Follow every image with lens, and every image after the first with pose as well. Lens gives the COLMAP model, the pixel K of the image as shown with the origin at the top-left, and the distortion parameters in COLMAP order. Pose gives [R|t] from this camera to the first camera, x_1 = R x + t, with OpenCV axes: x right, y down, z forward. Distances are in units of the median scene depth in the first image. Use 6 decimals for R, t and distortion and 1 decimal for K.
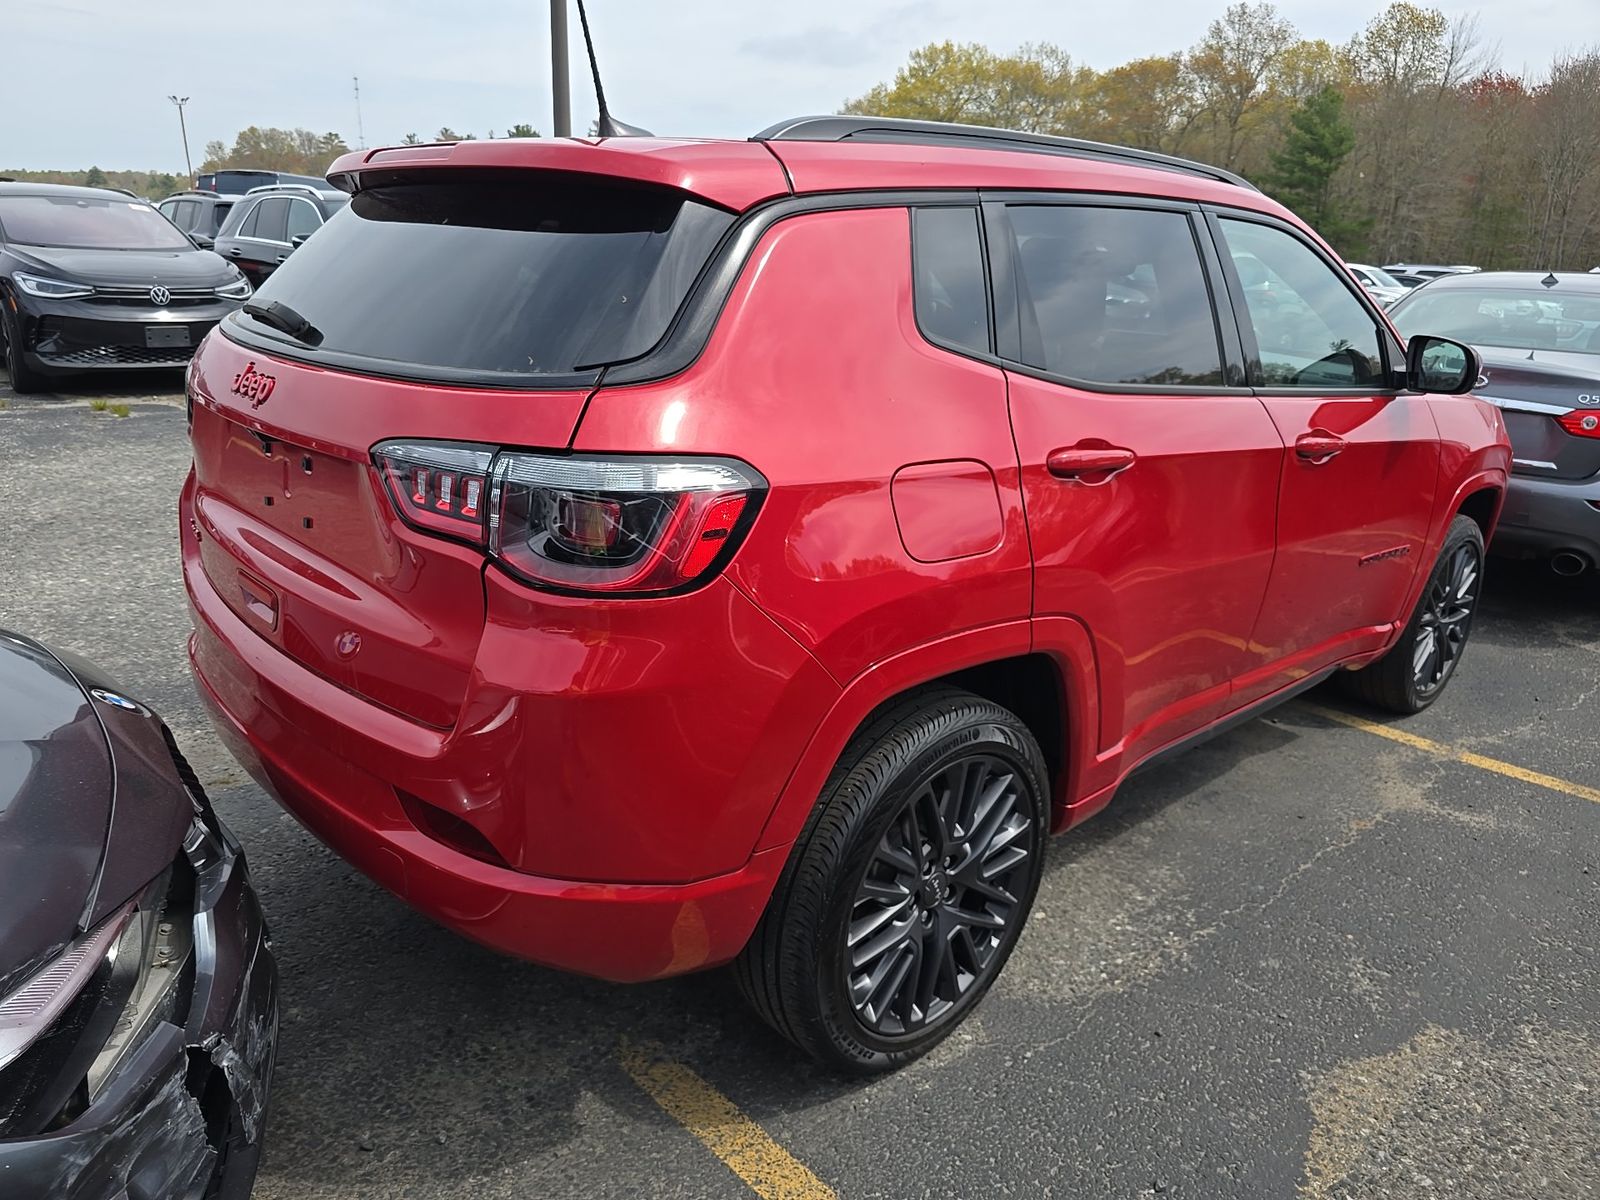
lens RADIAL K [[1108.4, 0, 798.3], [0, 1108.4, 605.1], [0, 0, 1]] dist [-0.011983, -0.007020]
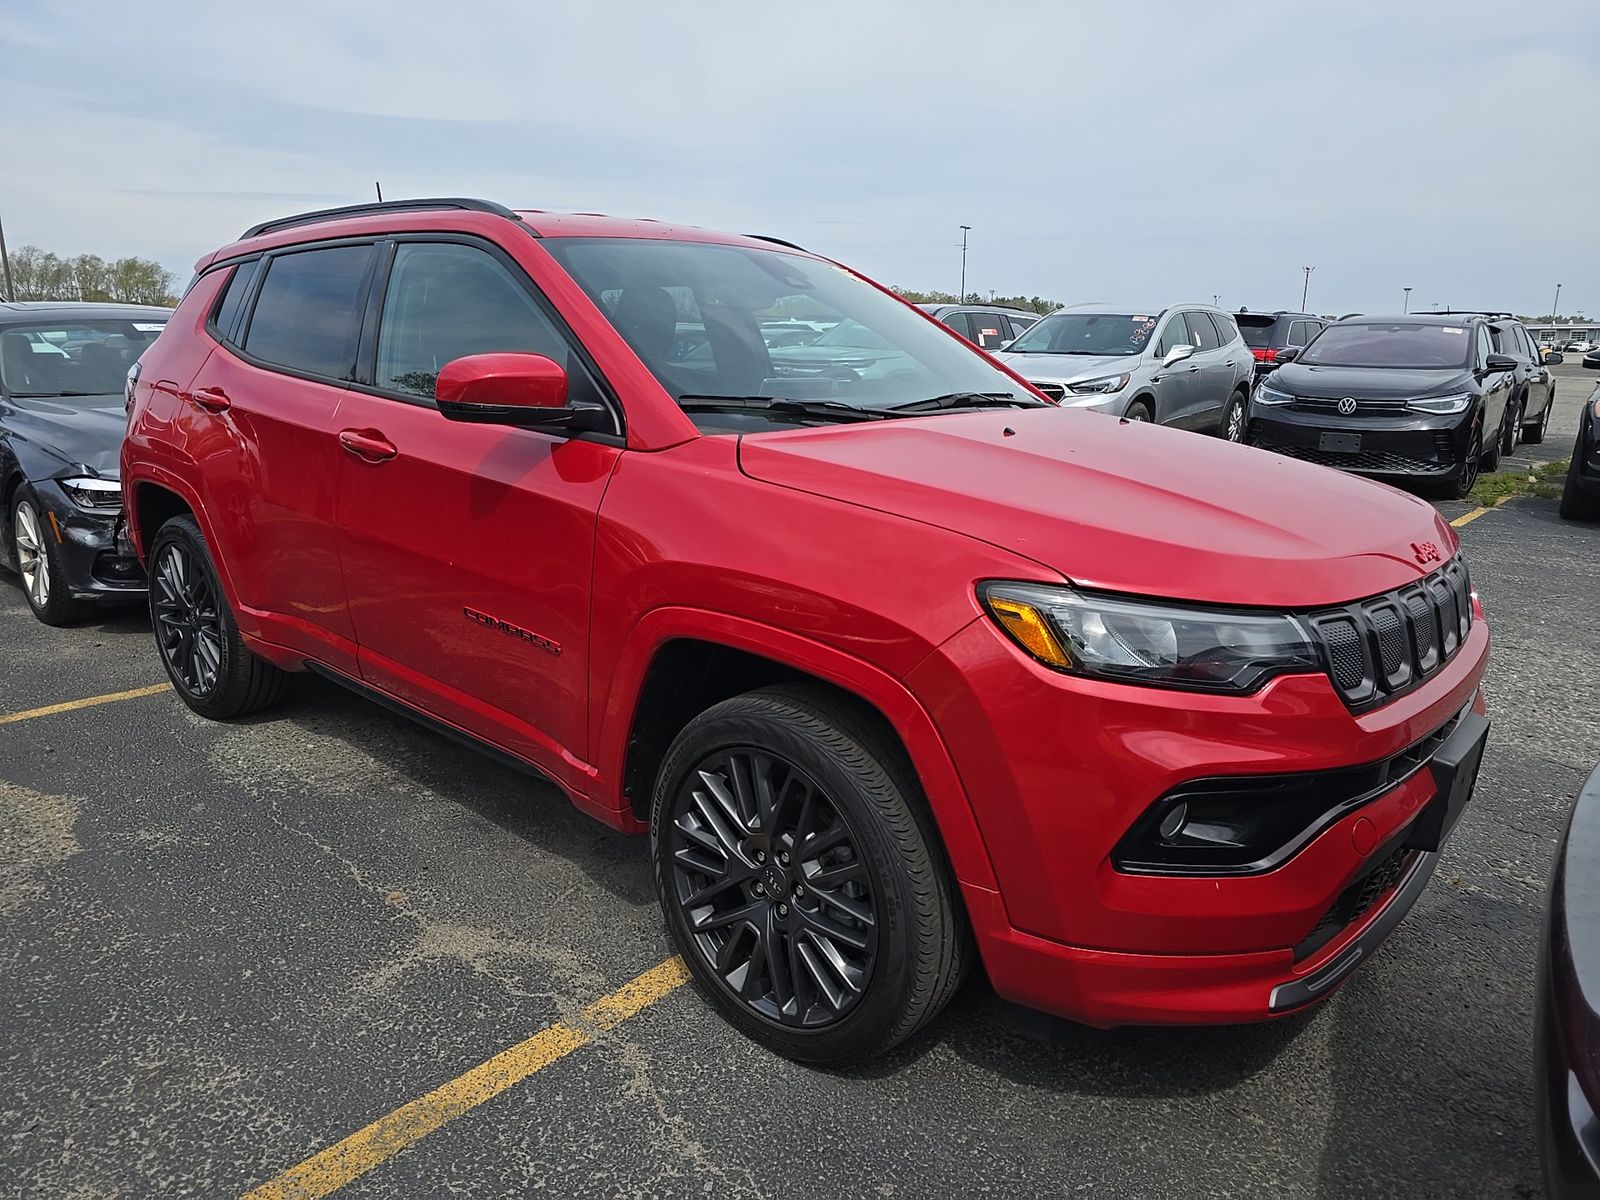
lens RADIAL K [[1057.5, 0, 794.1], [0, 1057.5, 604.4], [0, 0, 1]] dist [0.052814, -0.053079]
pose [[0.112259, 0.206652, -0.971953, 1.189924], [-0.324449, 0.932150, 0.160715, -0.238747], [0.939218, 0.297308, 0.171690, 0.960090]]
